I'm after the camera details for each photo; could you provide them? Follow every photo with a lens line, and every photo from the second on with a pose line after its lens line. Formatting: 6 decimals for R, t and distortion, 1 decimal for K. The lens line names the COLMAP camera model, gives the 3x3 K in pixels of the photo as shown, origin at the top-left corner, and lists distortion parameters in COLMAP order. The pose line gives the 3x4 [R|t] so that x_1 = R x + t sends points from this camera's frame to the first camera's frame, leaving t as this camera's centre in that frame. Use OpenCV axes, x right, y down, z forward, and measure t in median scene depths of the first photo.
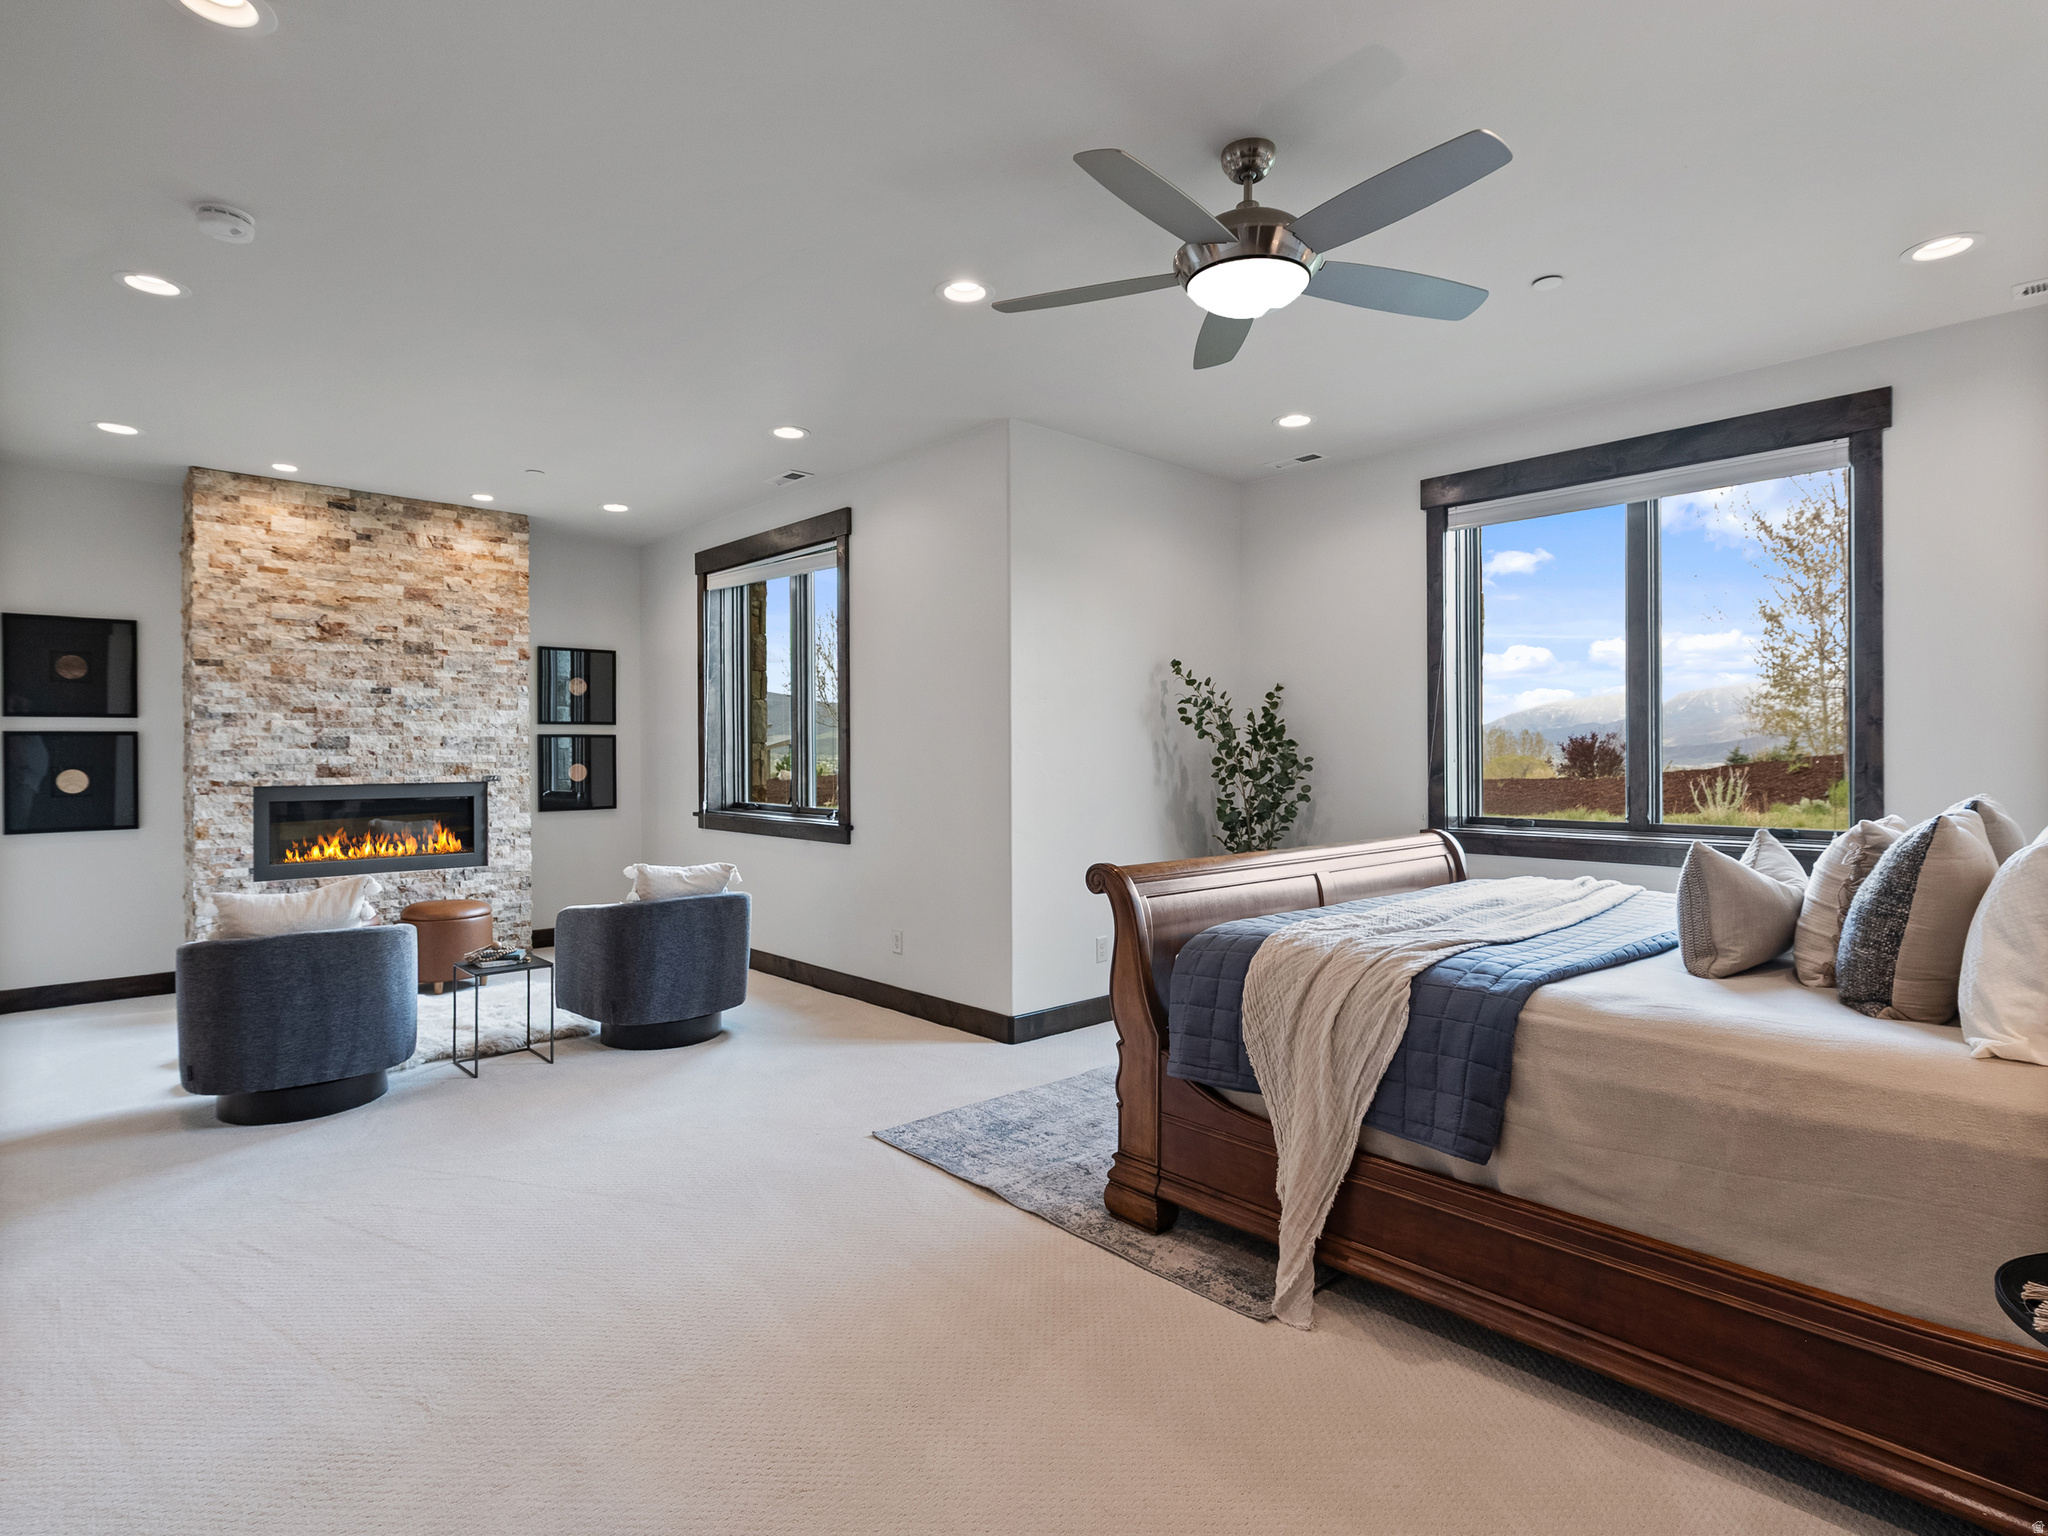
lens RADIAL K [[1061.2, 0, 1026.4], [0, 1061.2, 759.6], [0, 0, 1]] dist [-0.014615, 0.004565]
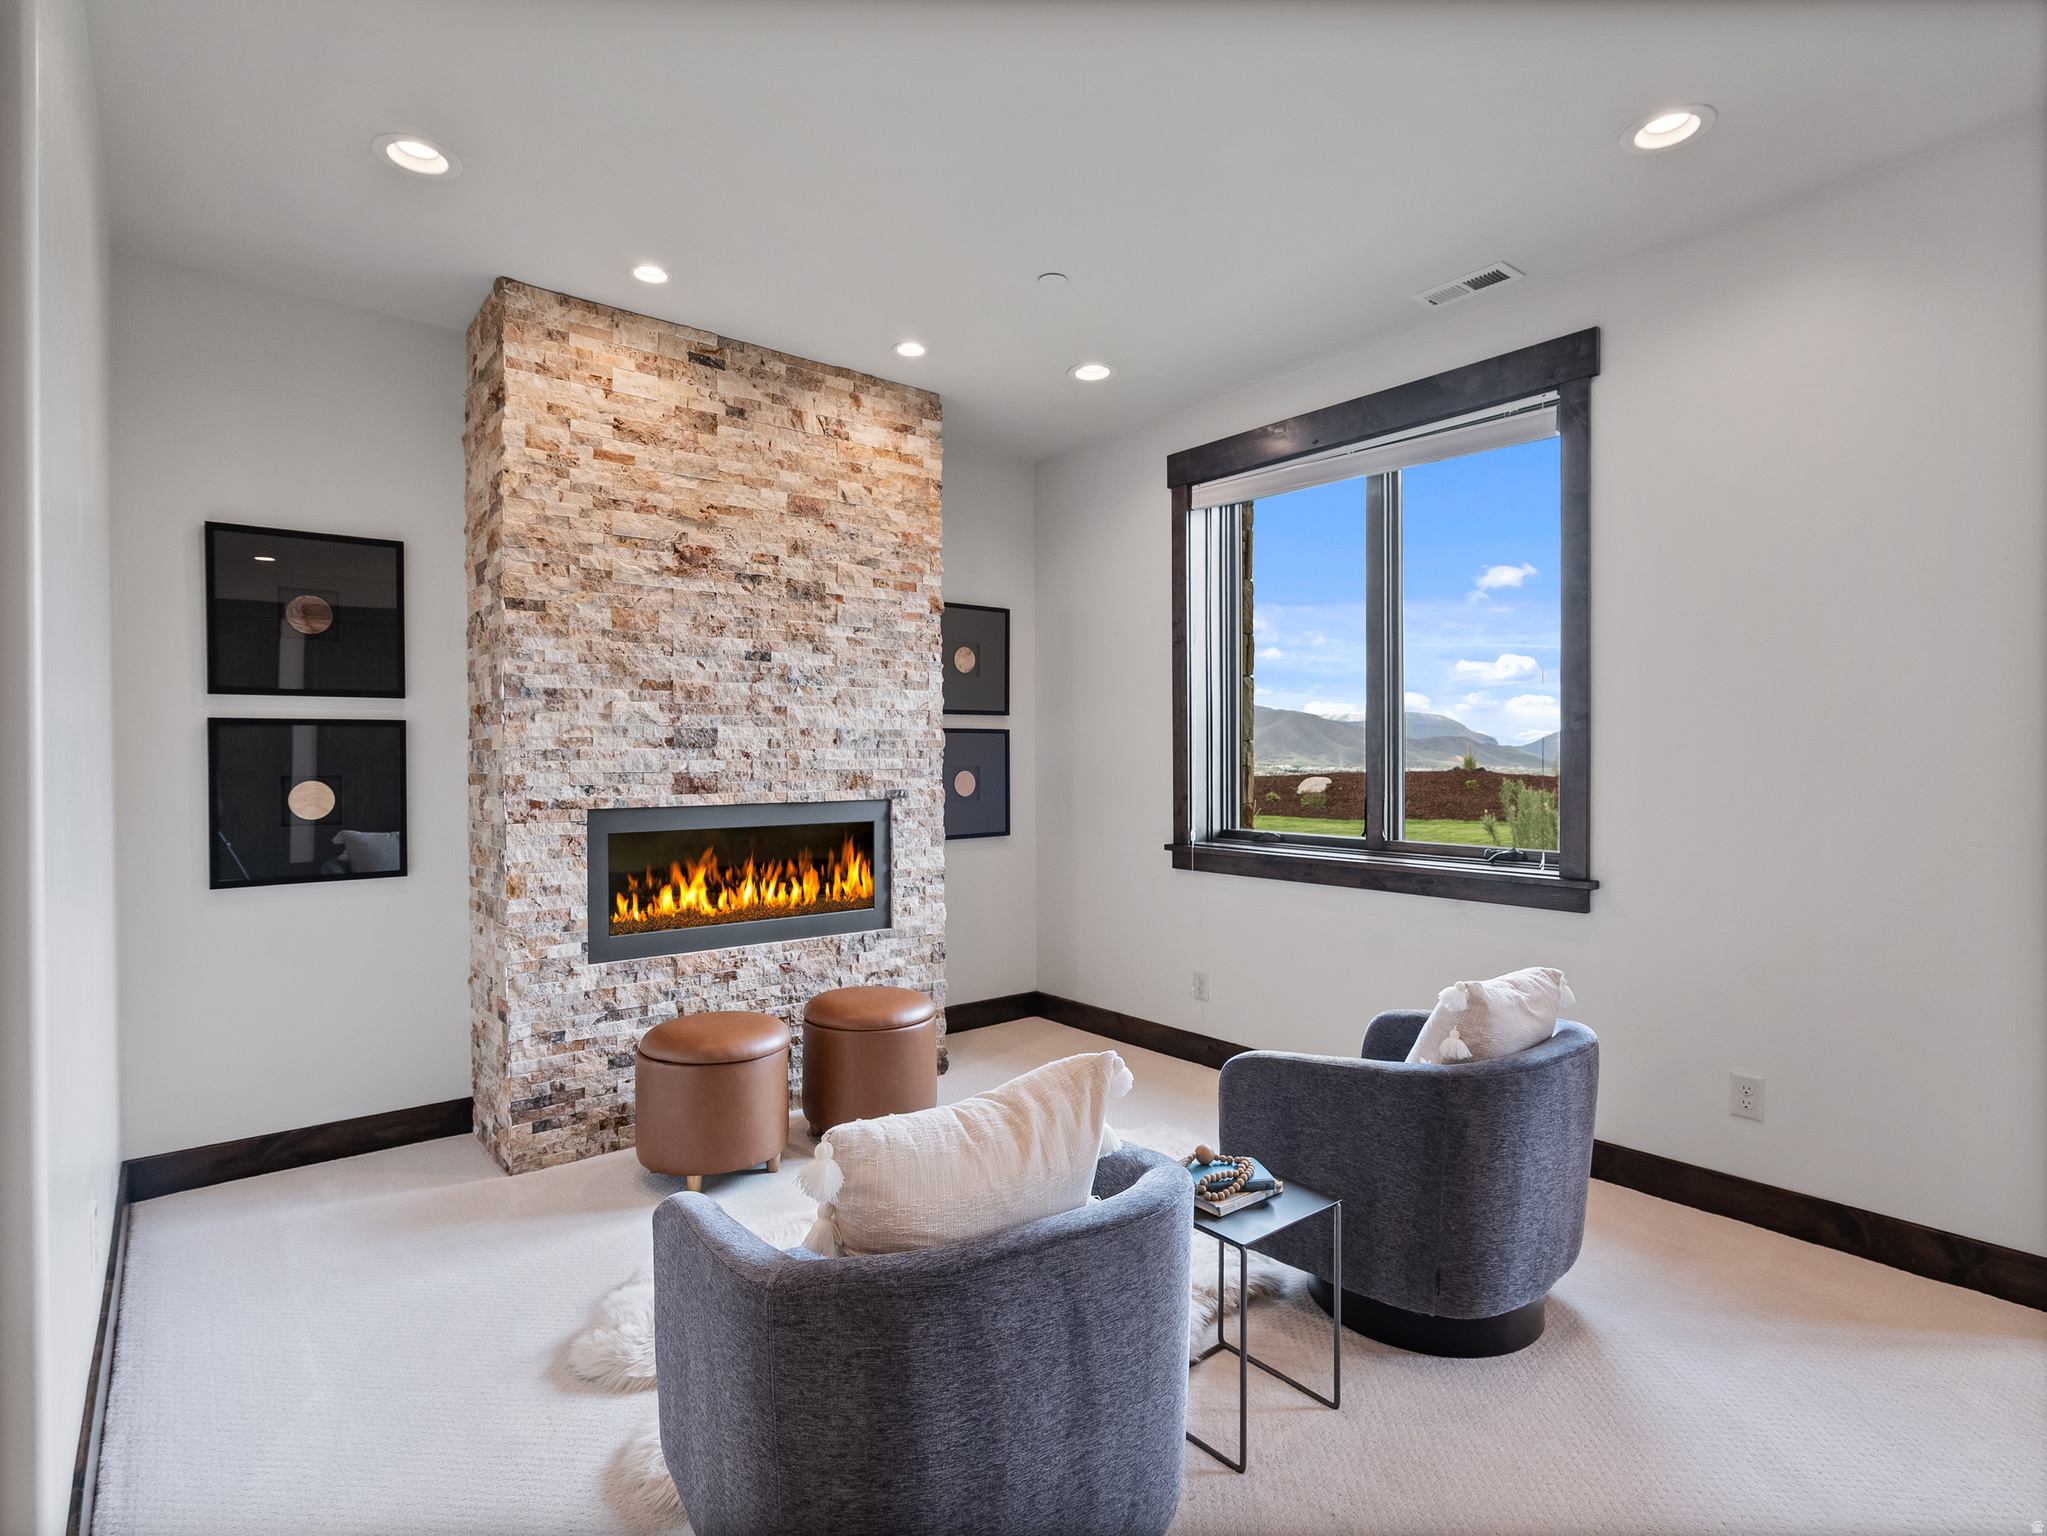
lens RADIAL K [[1060.6, 0, 1024.8], [0, 1060.6, 769.9], [0, 0, 1]] dist [-0.014615, 0.004565]
pose [[0.997025, 0.001752, -0.077065, -0.414495], [-0.001302, 0.999982, 0.005886, -0.001162], [0.077074, -0.005768, 0.997009, 0.389654]]
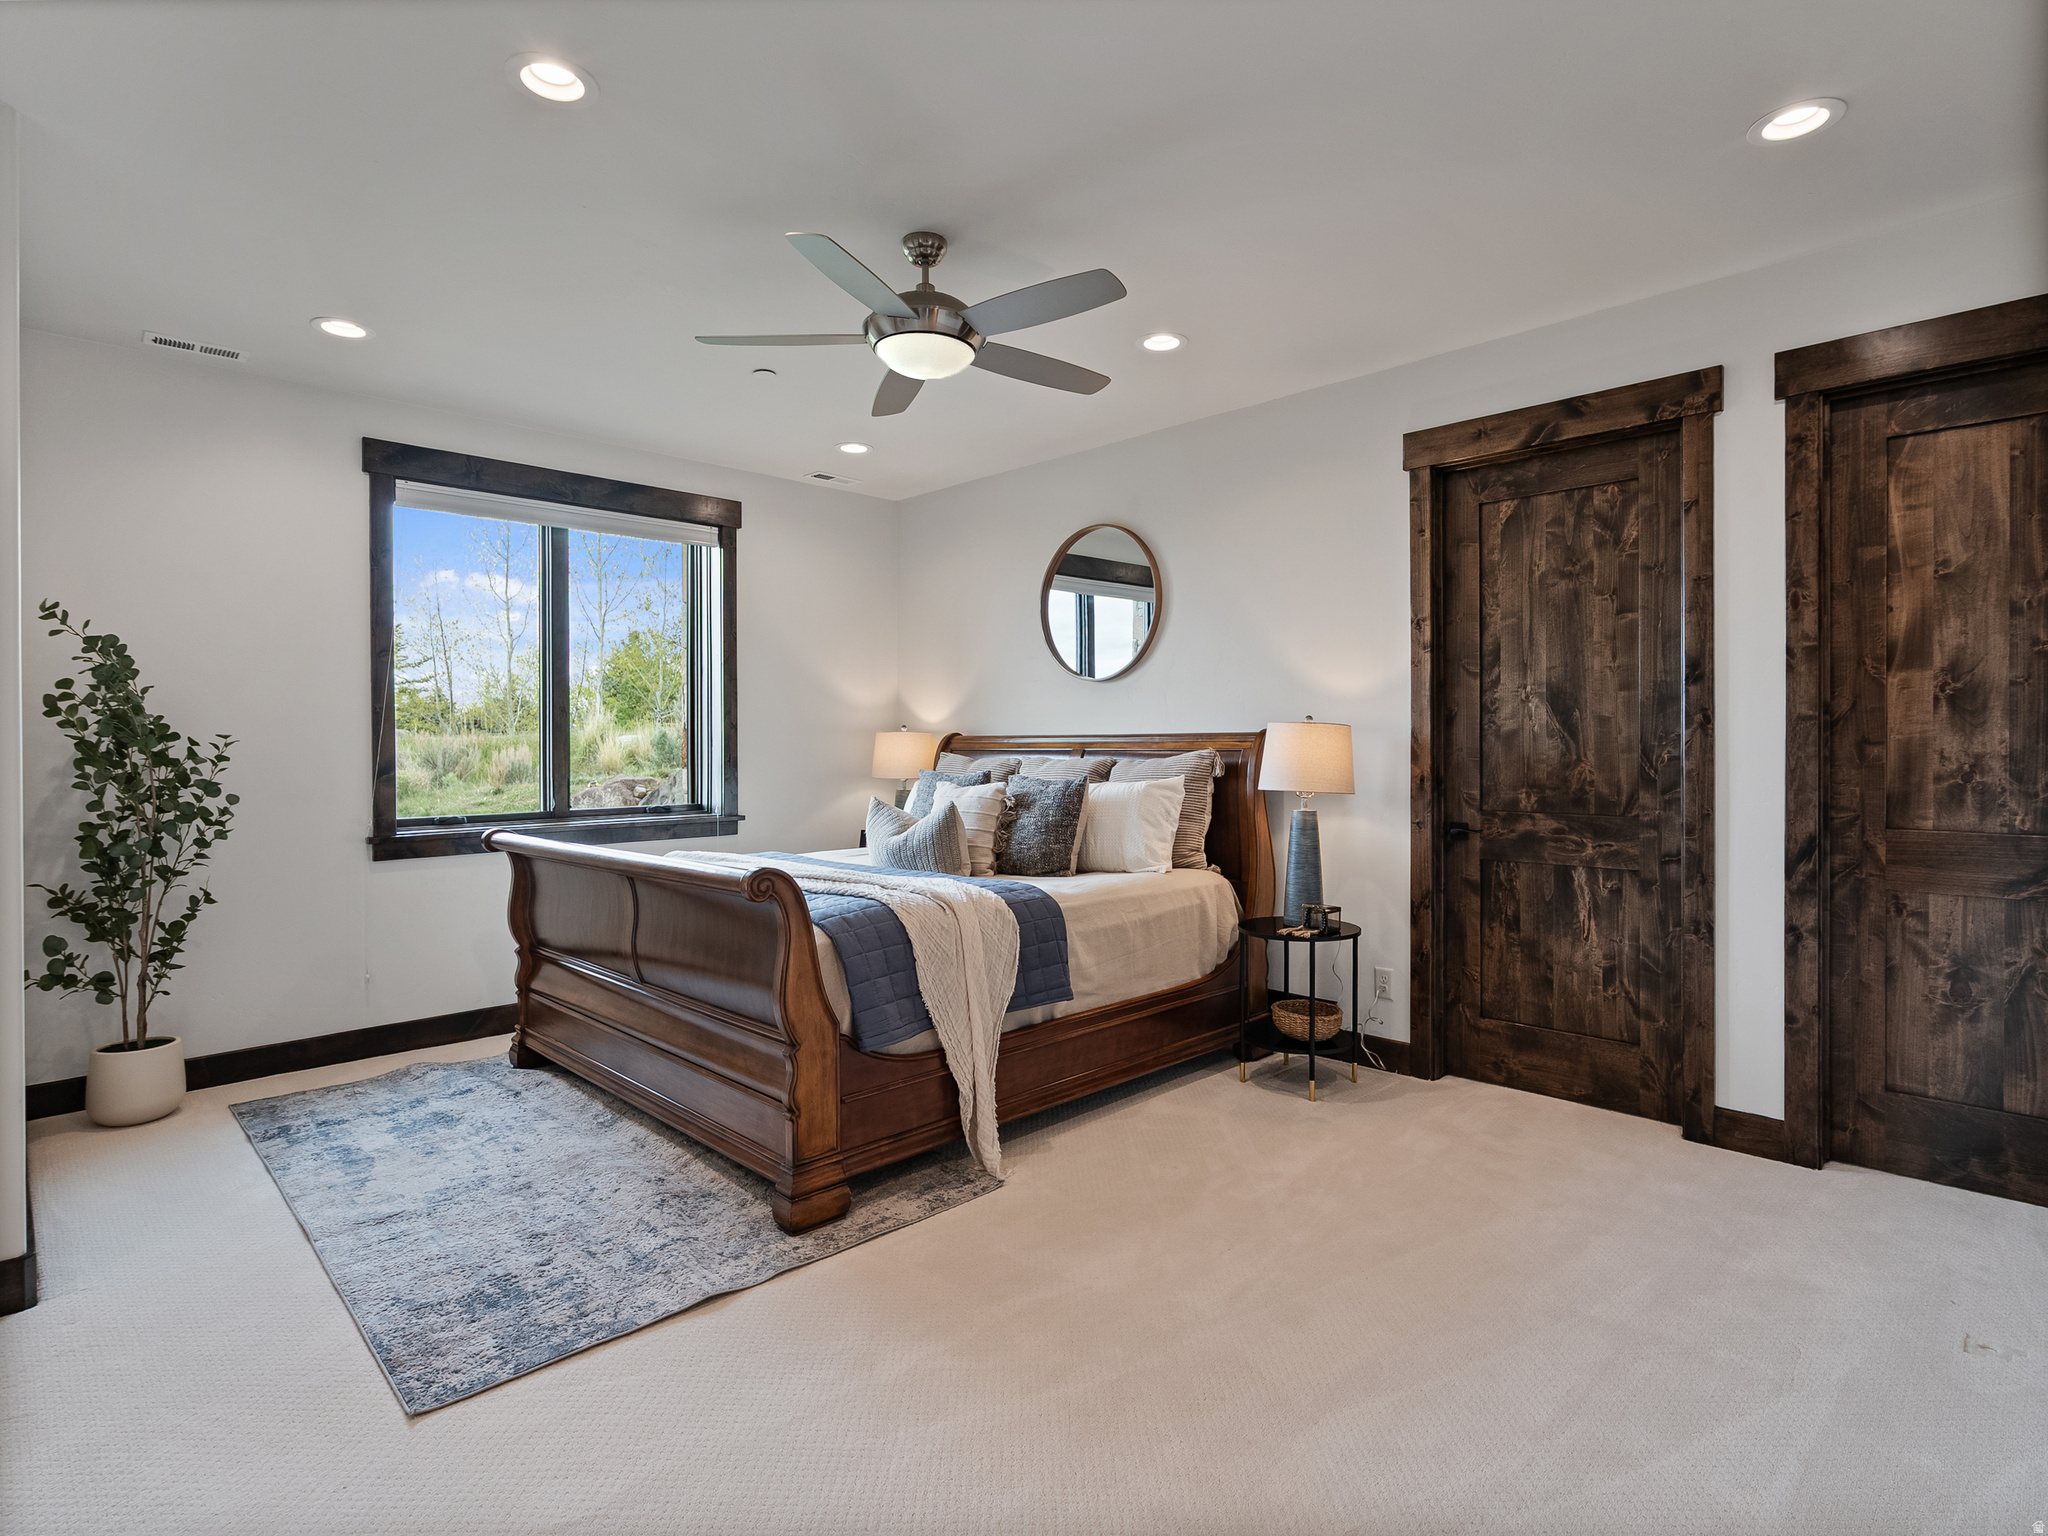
lens RADIAL K [[1061.2, 0, 1024.7], [0, 1061.2, 762.6], [0, 0, 1]] dist [-0.014615, 0.004565]
pose [[-0.043473, -0.011420, 0.998989, -0.907603], [0.010548, 0.999874, 0.011889, -0.000120], [-0.998999, 0.011054, -0.043347, 0.871294]]
